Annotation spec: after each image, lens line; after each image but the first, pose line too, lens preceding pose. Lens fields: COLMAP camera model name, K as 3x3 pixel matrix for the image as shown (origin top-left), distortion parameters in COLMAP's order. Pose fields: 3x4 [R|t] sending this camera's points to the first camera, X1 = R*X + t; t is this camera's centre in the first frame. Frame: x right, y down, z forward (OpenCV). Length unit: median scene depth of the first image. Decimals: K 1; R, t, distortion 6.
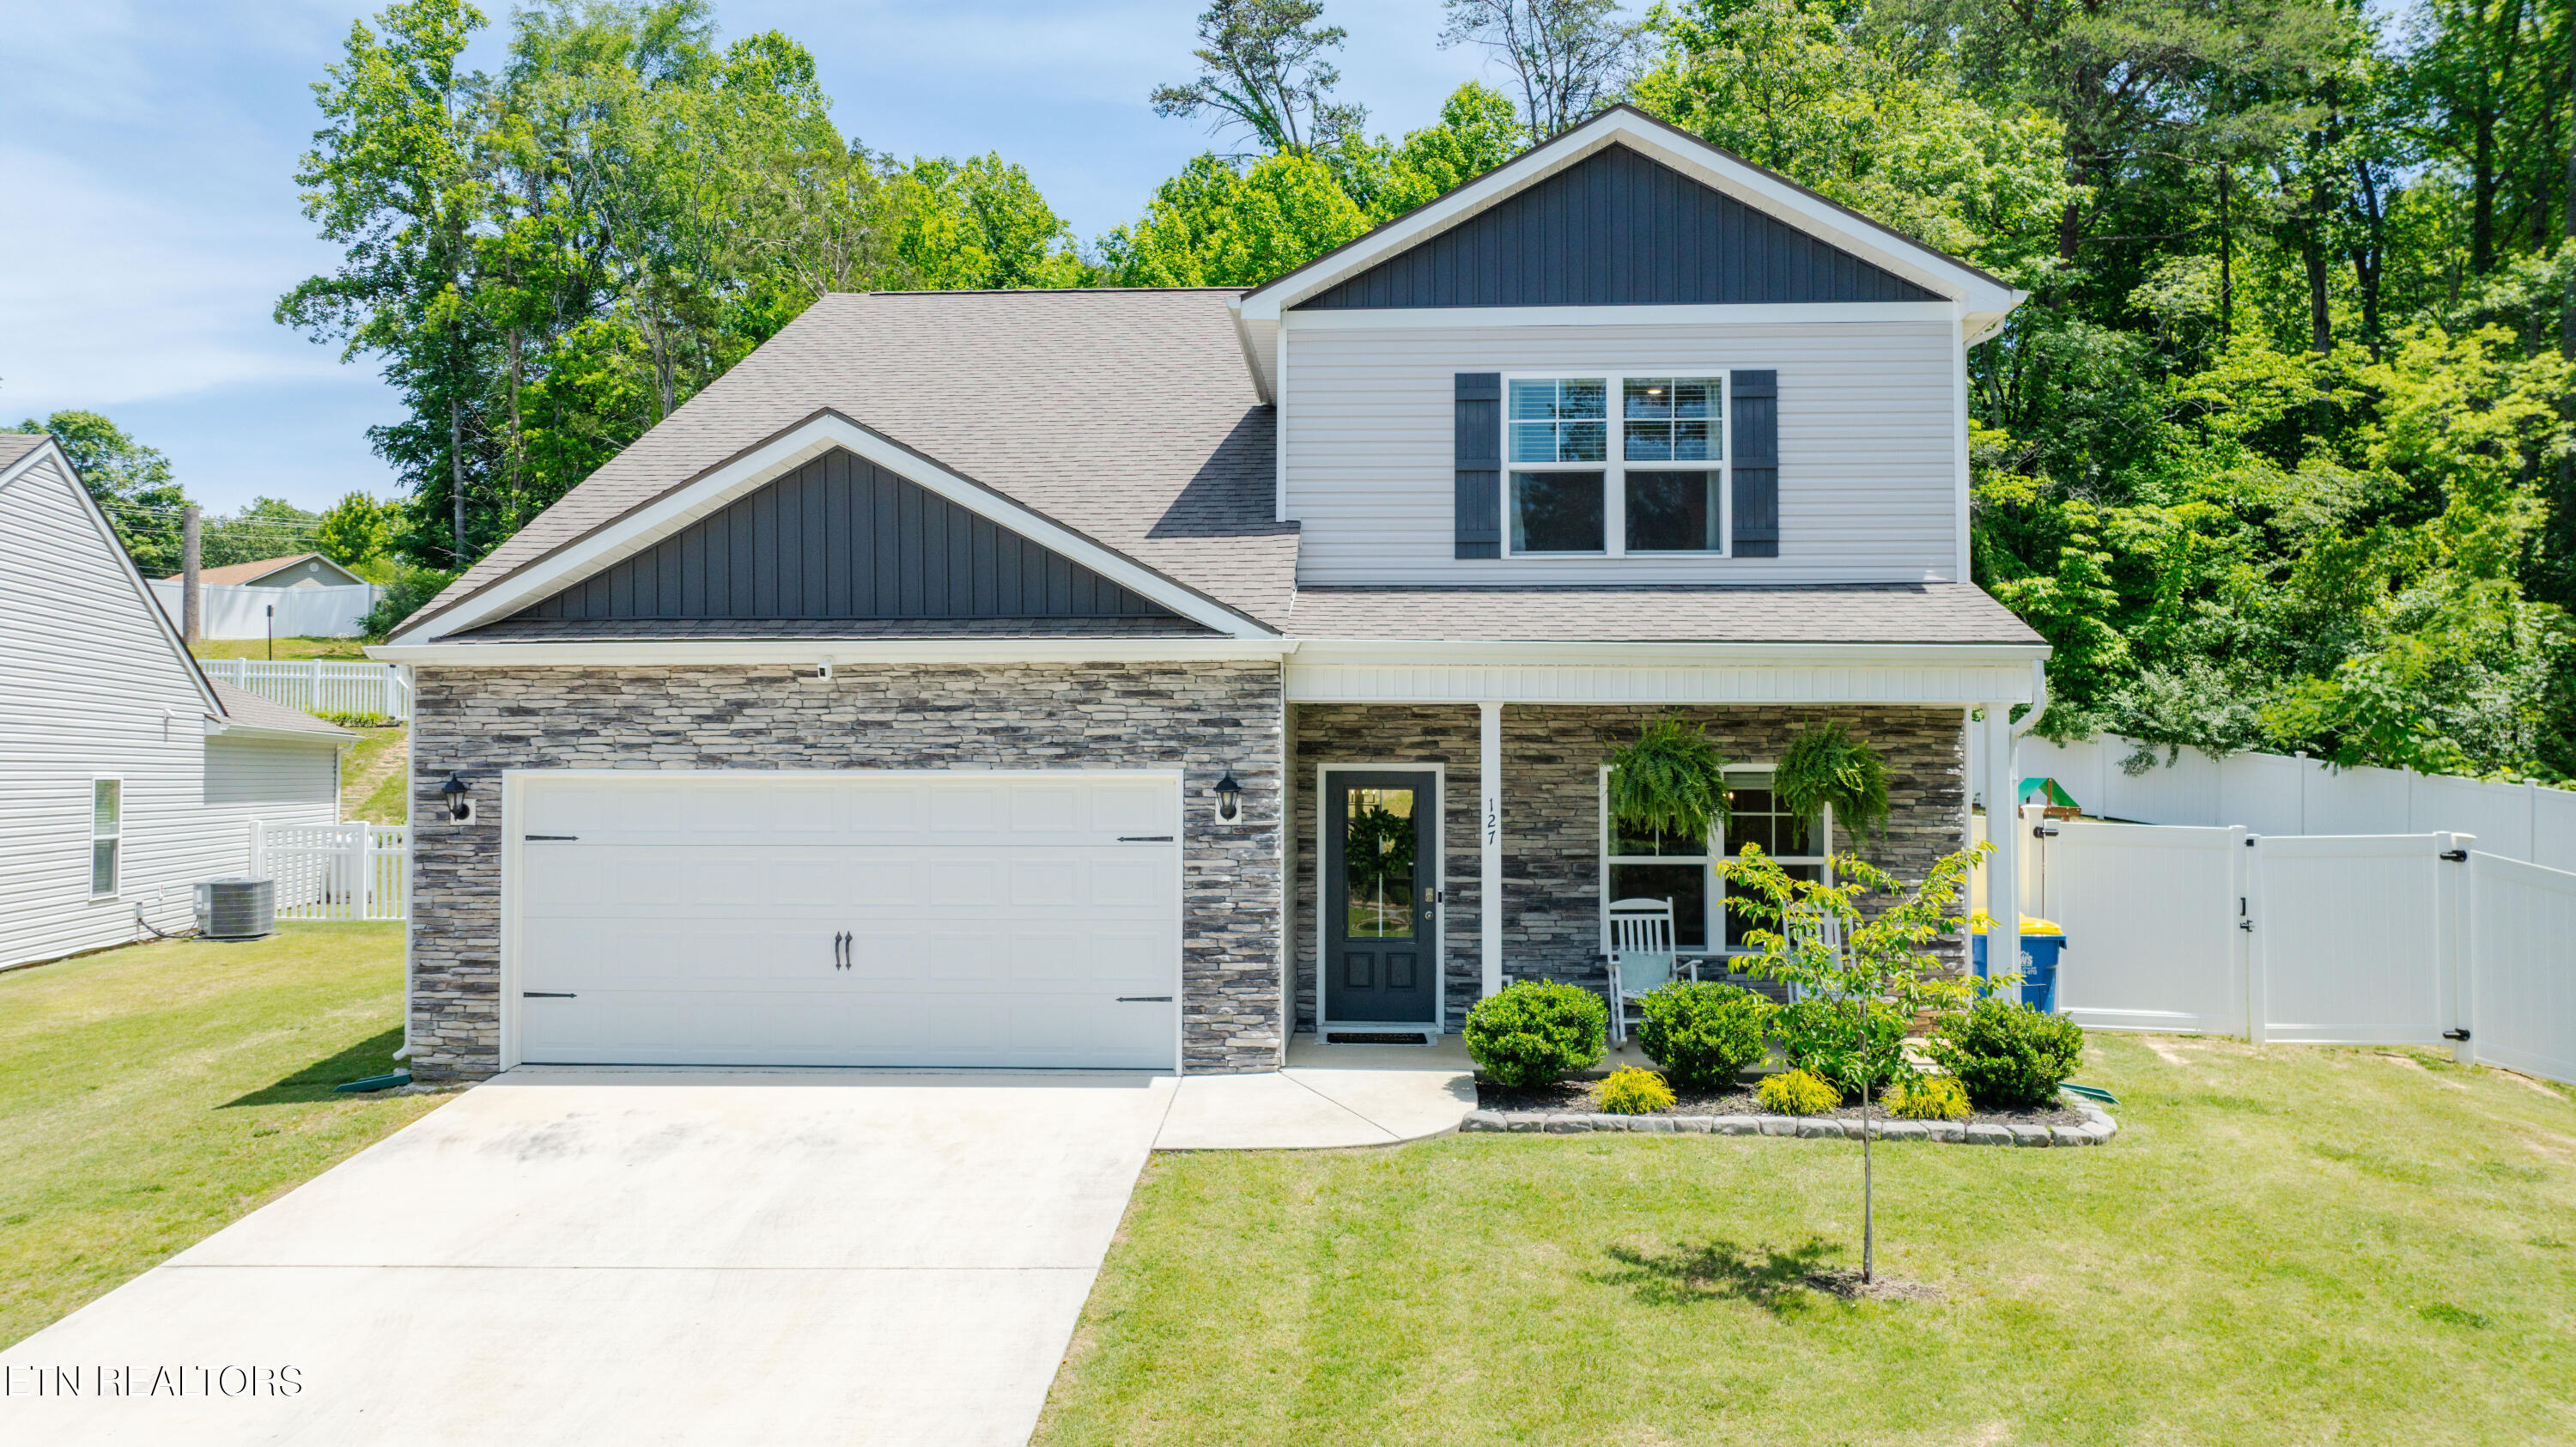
lens RADIAL K [[1856.3, 0, 1288.0], [0, 1856.3, 723.5], [0, 0, 1]] dist [-0.019624, -0.003136]
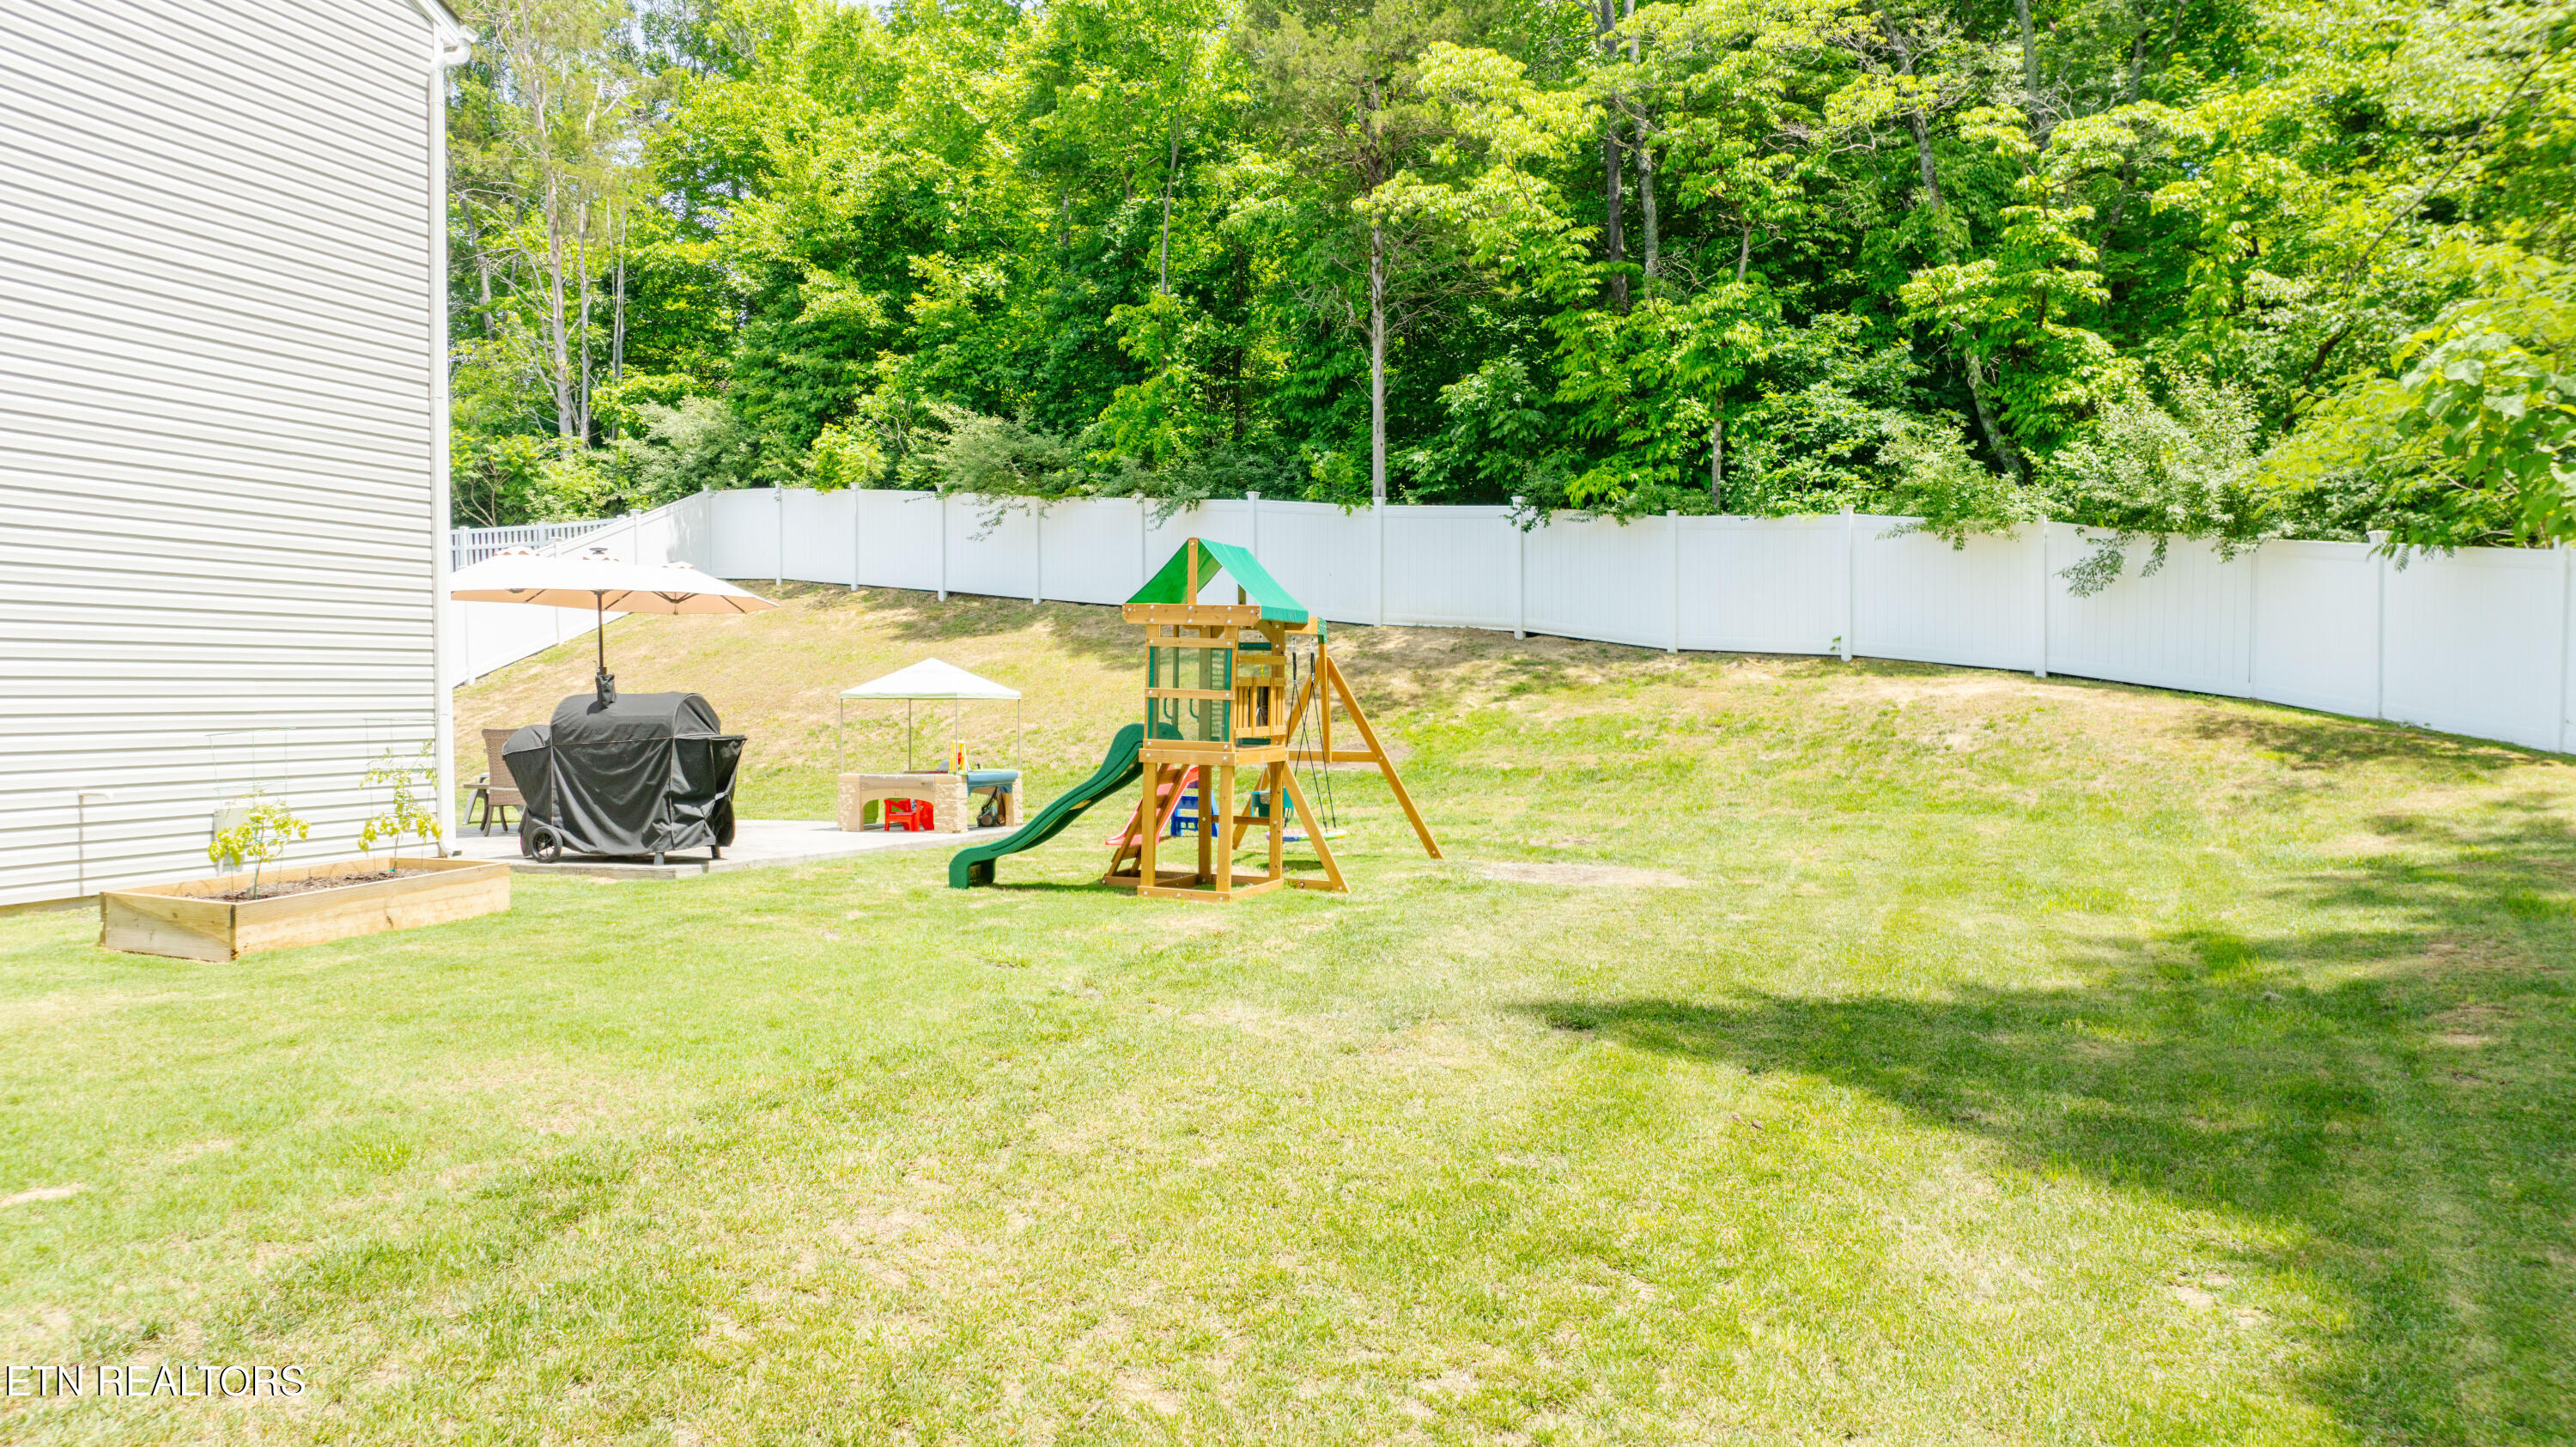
lens RADIAL K [[1820.5, 0, 1288.0], [0, 1820.5, 723.5], [0, 0, 1]] dist [-0.003588, -0.002756]
pose [[0.961959, -0.011696, -0.272943, 1.035012], [0.024390, 0.998770, 0.043159, 0.102319], [0.272102, -0.048175, 0.961062, 1.139508]]
